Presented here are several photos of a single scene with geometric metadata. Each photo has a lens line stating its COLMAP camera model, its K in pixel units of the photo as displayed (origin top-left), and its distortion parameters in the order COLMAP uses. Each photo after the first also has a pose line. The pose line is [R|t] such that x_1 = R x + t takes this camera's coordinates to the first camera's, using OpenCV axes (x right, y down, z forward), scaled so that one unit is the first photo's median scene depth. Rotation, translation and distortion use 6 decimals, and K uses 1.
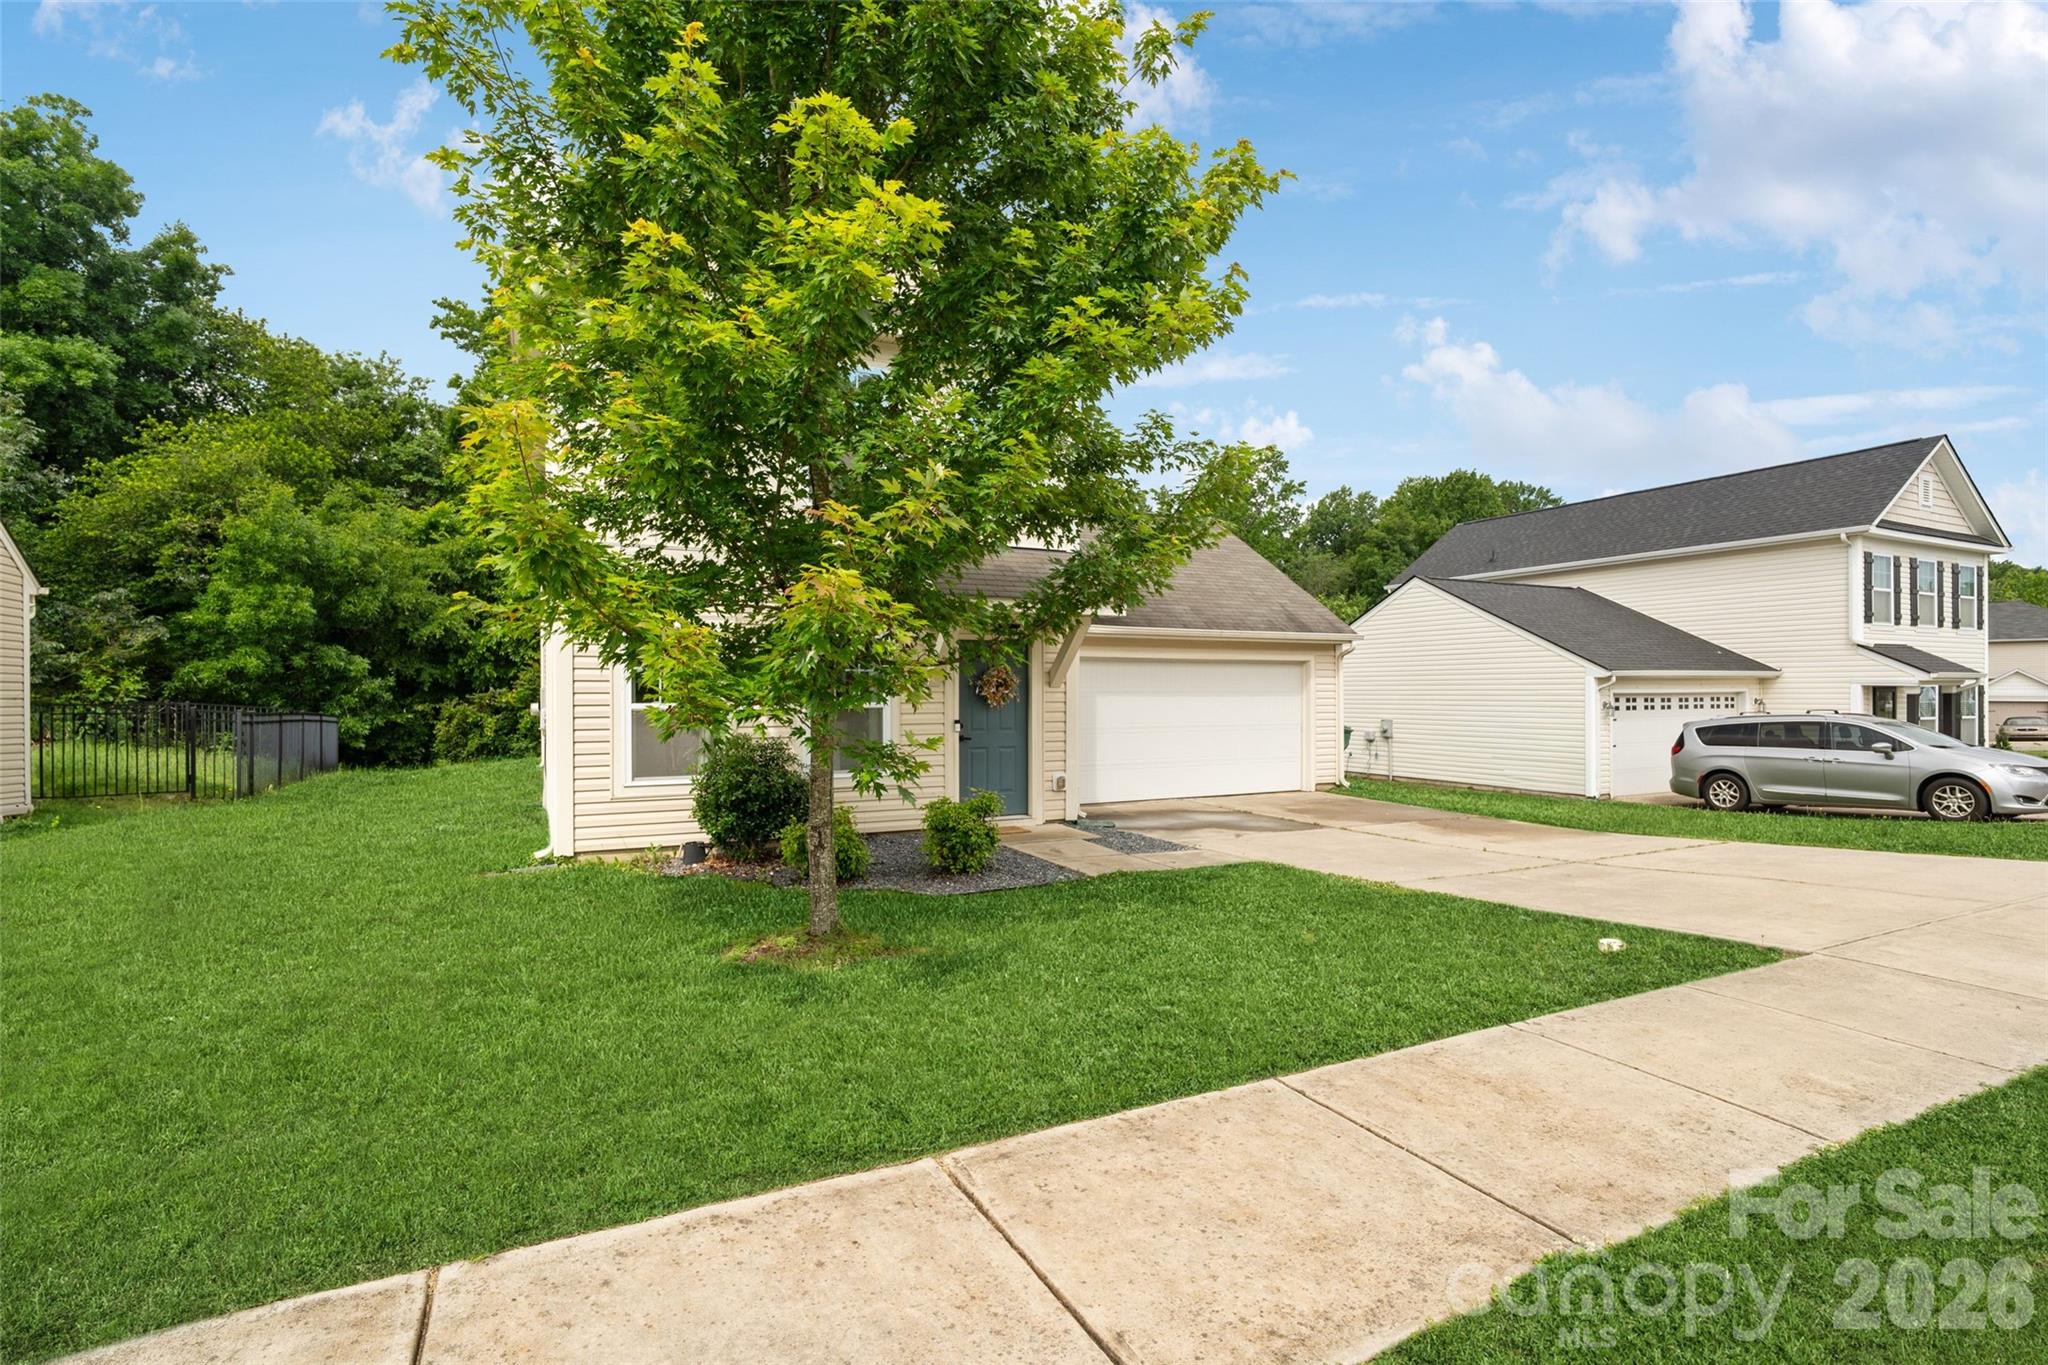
lens RADIAL K [[960.4, 0, 1024.0], [0, 960.4, 682.5], [0, 0, 1]] dist [-0.002953, -0.000278]
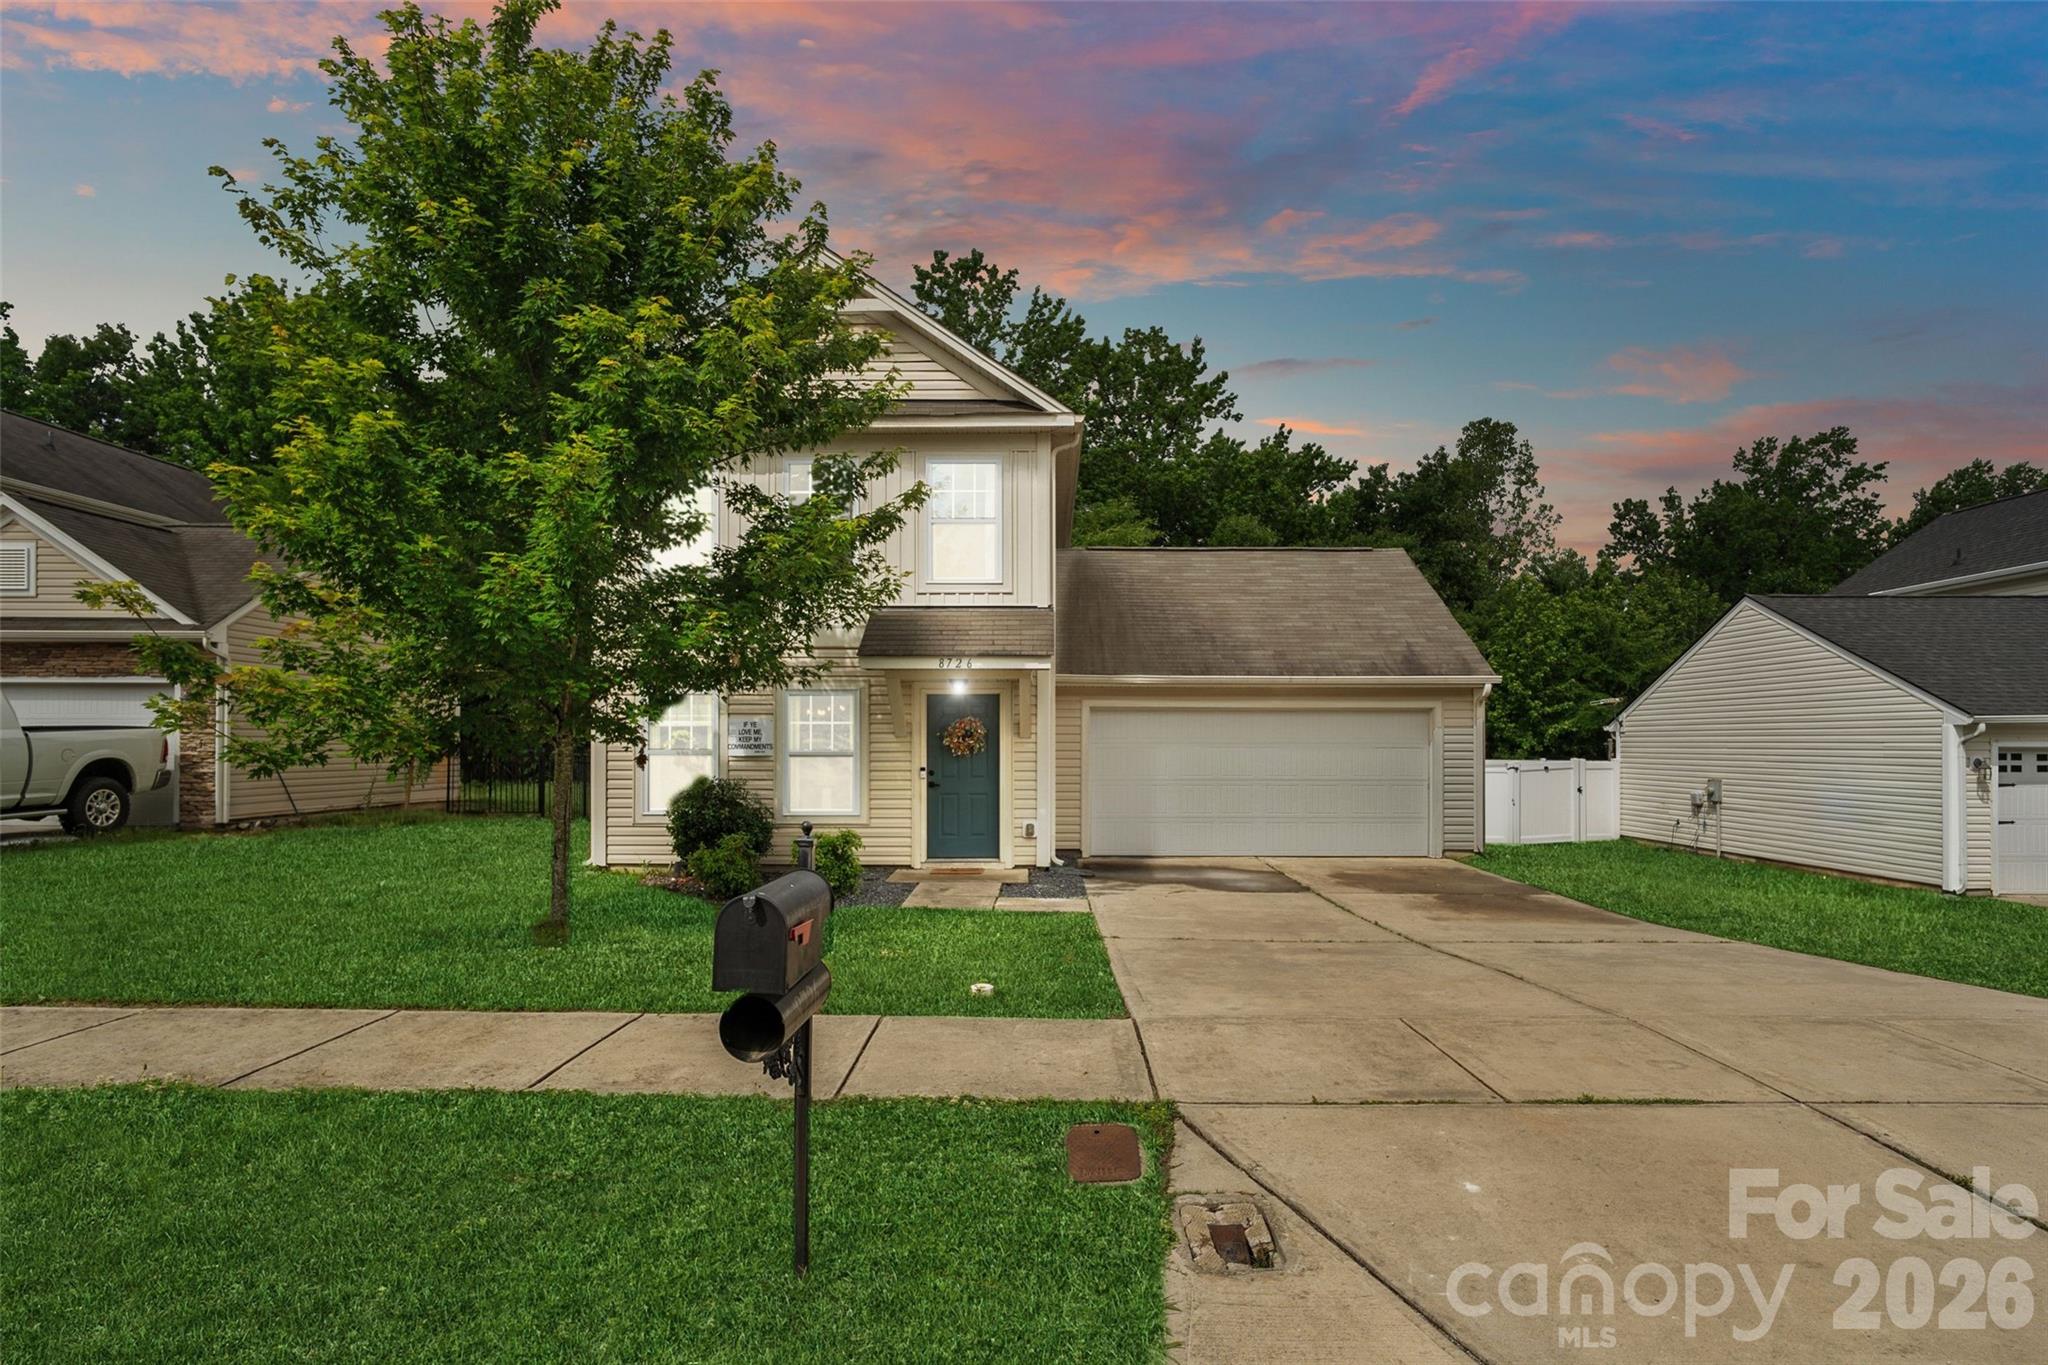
lens RADIAL K [[1022.3, 0, 1040.8], [0, 1022.3, 708.9], [0, 0, 1]] dist [-0.006637, 0.000589]
pose [[0.889355, -0.011484, -0.457072, 0.336313], [0.000756, 0.999720, -0.023647, 0.000019], [0.457216, 0.020685, 0.889115, 0.014608]]
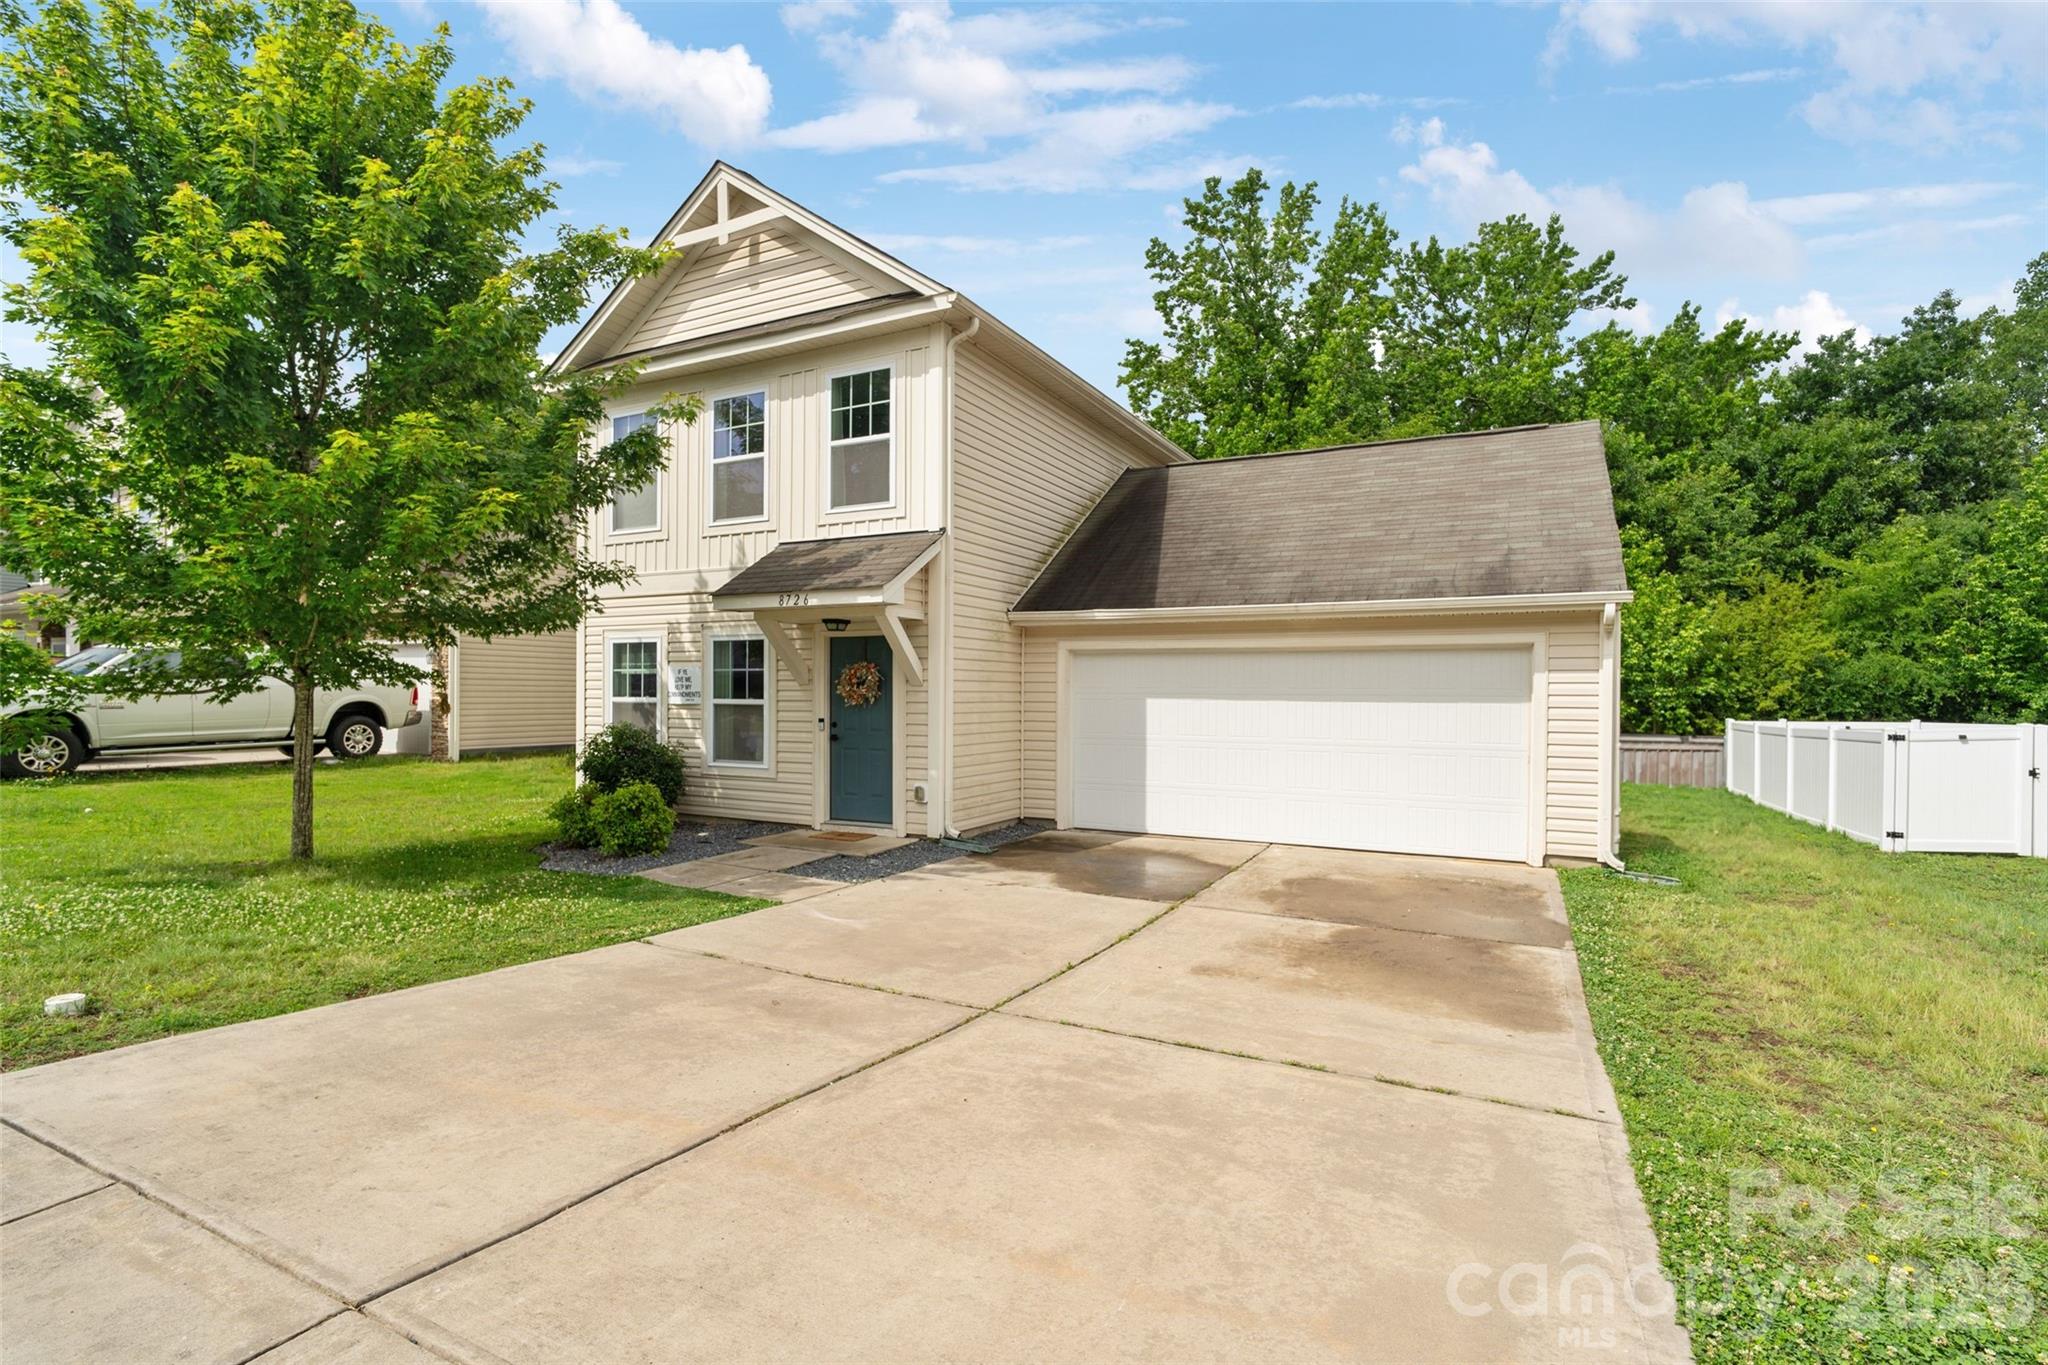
lens RADIAL K [[960.4, 0, 1024.0], [0, 960.4, 682.5], [0, 0, 1]] dist [-0.002953, -0.000278]
pose [[0.584978, -0.003008, -0.811044, 0.492655], [-0.001069, 0.999989, -0.004479, 0.003619], [0.811049, 0.003487, 0.584968, 0.340347]]
